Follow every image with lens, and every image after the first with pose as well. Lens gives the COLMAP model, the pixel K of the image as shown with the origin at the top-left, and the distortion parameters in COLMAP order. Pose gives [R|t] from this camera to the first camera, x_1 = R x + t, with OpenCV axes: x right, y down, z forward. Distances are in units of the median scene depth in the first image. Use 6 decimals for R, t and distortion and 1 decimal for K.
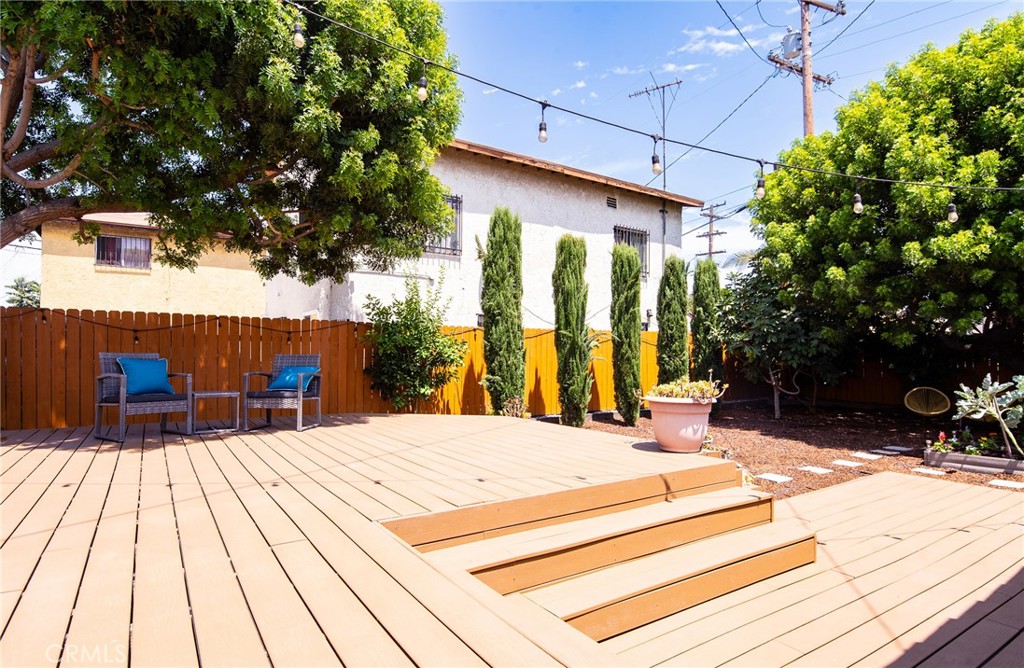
lens RADIAL K [[558.1, 0, 513.0], [0, 558.1, 340.1], [0, 0, 1]] dist [-0.002735, 0.000721]
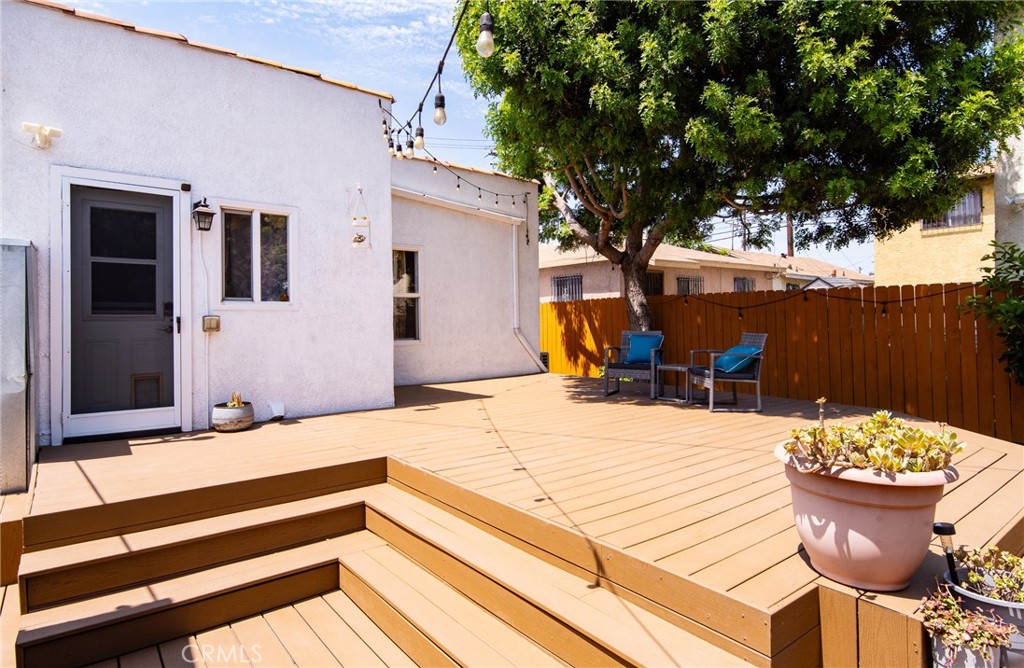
lens RADIAL K [[558.1, 0, 483.1], [0, 558.1, 314.0], [0, 0, 1]] dist [-0.002735, 0.000721]
pose [[0.059518, -0.014267, -0.998125, 0.181428], [0.036579, 0.999257, -0.012102, -0.004119], [0.997557, -0.035791, 0.059996, 0.167403]]
